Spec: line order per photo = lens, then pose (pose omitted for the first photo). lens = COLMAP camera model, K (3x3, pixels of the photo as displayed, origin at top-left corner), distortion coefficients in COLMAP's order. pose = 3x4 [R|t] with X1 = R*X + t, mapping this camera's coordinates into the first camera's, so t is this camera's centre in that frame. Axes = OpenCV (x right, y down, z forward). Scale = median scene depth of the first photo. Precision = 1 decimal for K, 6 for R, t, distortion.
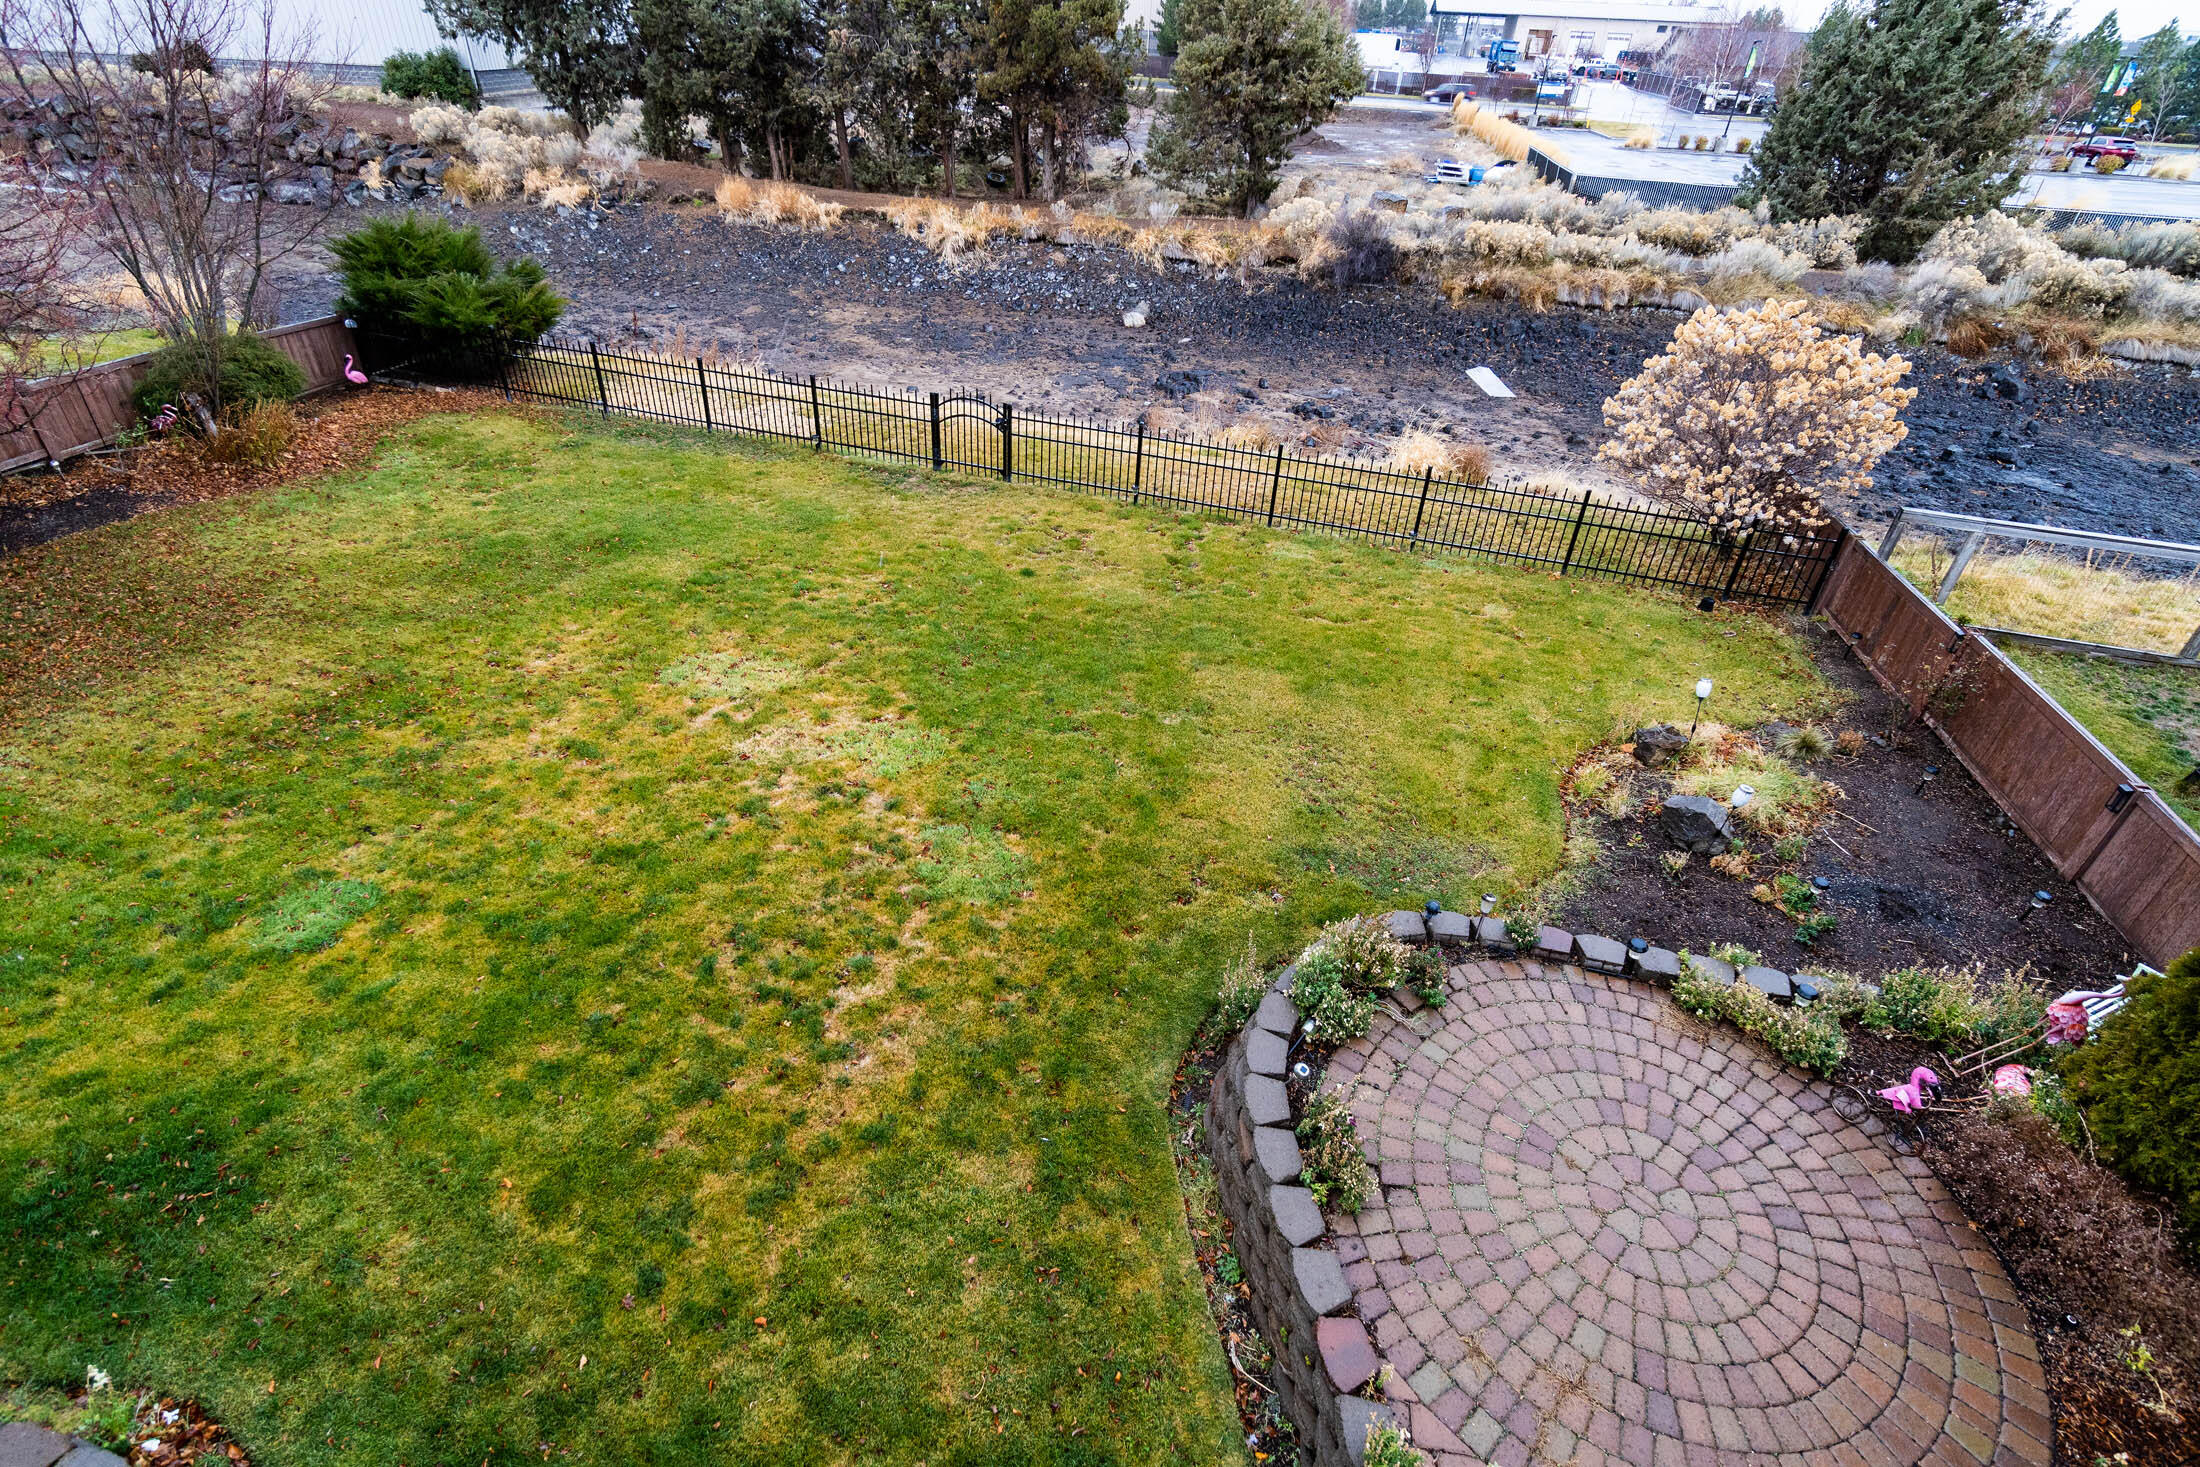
lens RADIAL K [[1022.1, 0, 1100.0], [0, 1022.1, 733.5], [0, 0, 1]] dist [-0.003346, 0.003704]
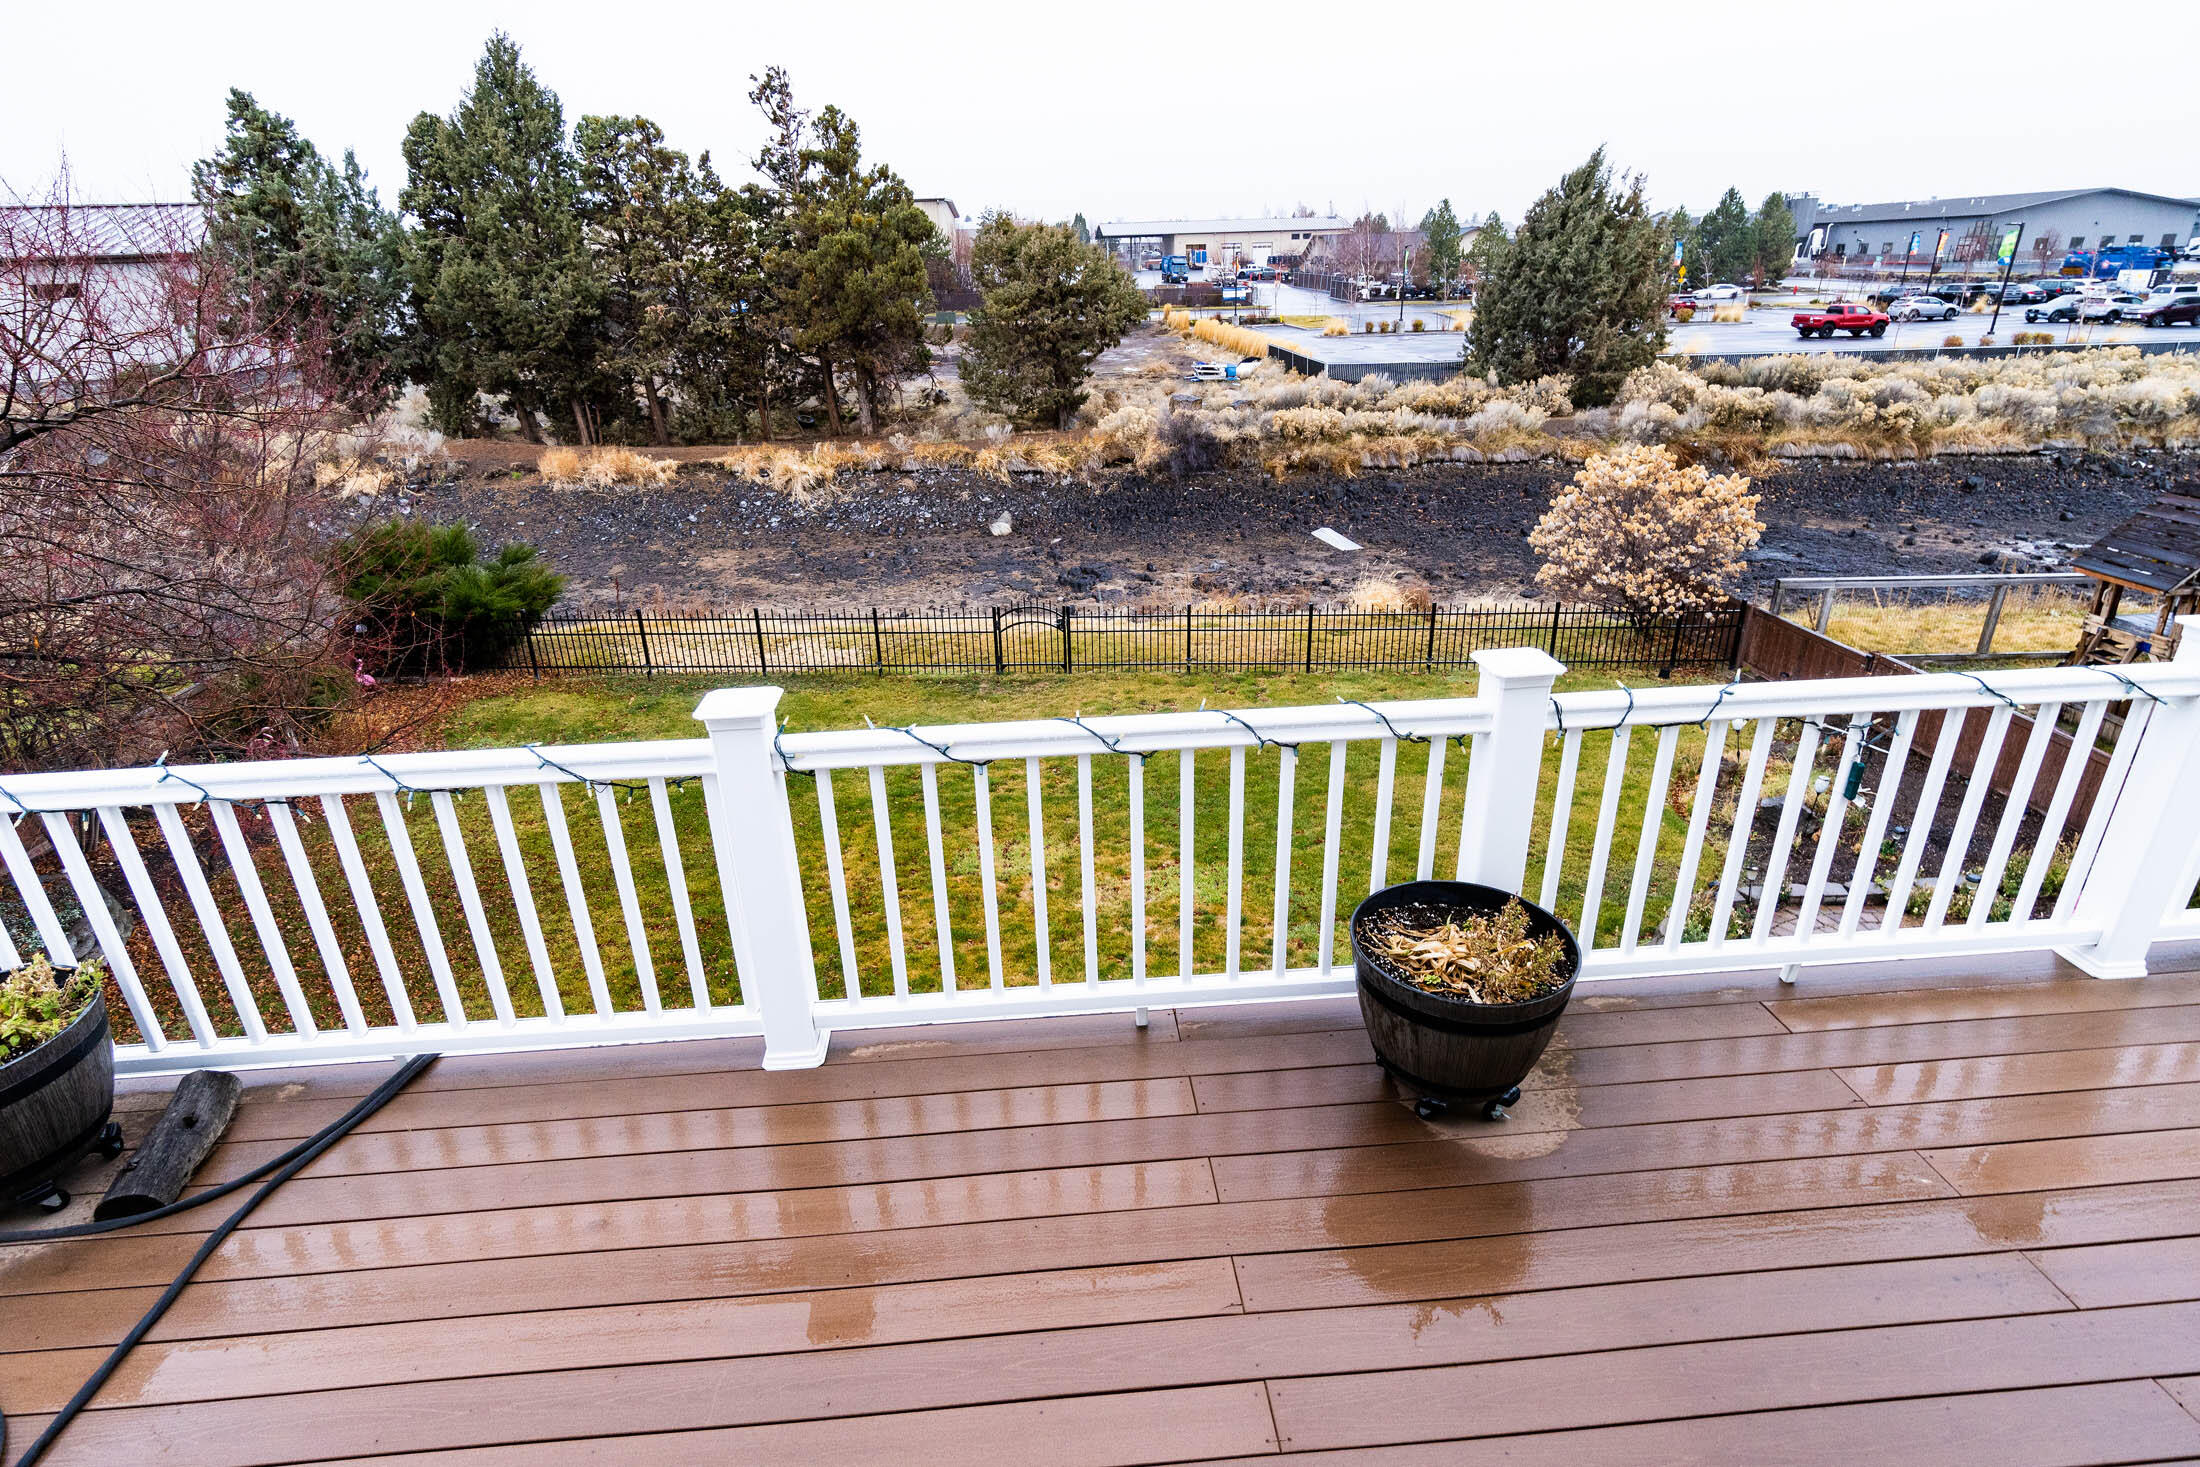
lens RADIAL K [[1083.9, 0, 1100.0], [0, 1083.9, 733.5], [0, 0, 1]] dist [-0.001488, -0.000048]
pose [[0.960719, -0.169386, 0.219836, -0.145152], [0.208125, 0.963746, -0.166963, 0.008849], [-0.183585, 0.206158, 0.961143, -0.054819]]
